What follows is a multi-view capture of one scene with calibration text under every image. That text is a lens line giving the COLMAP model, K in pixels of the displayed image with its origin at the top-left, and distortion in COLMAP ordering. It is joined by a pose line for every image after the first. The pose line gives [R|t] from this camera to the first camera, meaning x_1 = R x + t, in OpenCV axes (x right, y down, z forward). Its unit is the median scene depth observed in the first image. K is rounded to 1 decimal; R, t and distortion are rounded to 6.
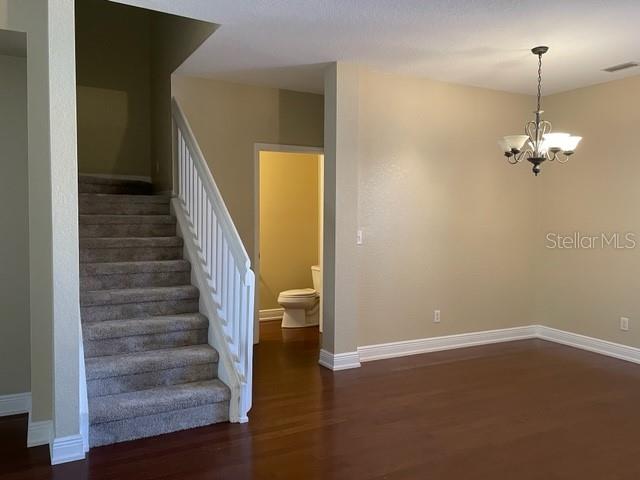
lens RADIAL K [[527.7, 0, 321.3], [0, 527.7, 233.4], [0, 0, 1]] dist [0.057124, -0.012873]
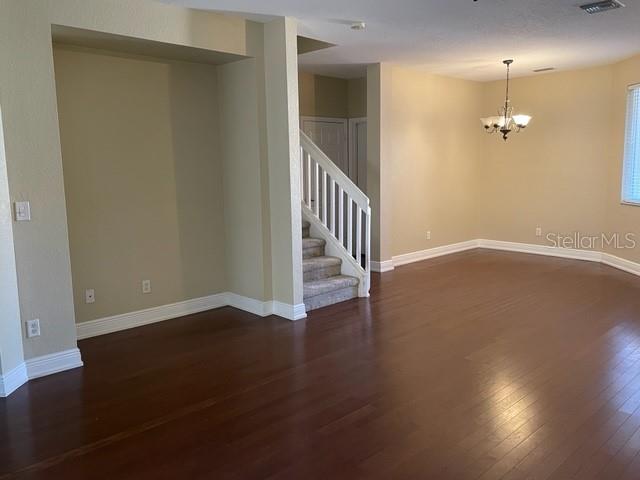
lens RADIAL K [[527.7, 0, 314.5], [0, 527.7, 239.0], [0, 0, 1]] dist [0.057124, -0.012873]
pose [[0.964627, -0.060947, 0.256476, -0.650353], [0.034376, 0.993681, 0.106843, -0.005366], [-0.261367, -0.094247, 0.960627, -0.475224]]
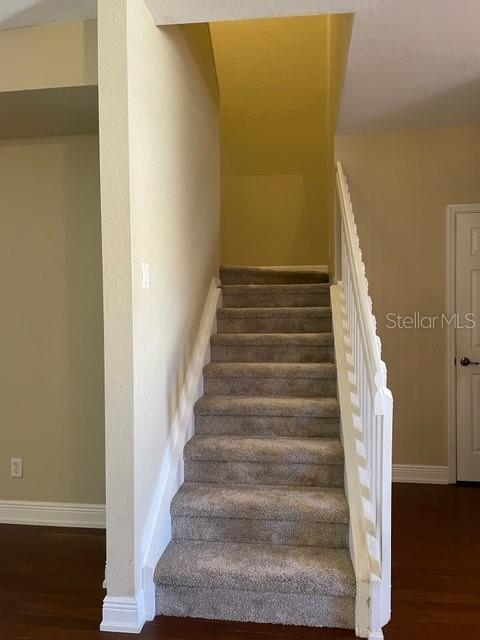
lens RADIAL K [[482.7, 0, 240.2], [0, 482.7, 317.2], [0, 0, 1]] dist [0.028584, -0.033137]
pose [[0.815239, -0.009361, -0.579049, 0.044918], [-0.009375, 0.999525, -0.029358, 0.005729], [0.579049, 0.029362, 0.814764, 0.411565]]
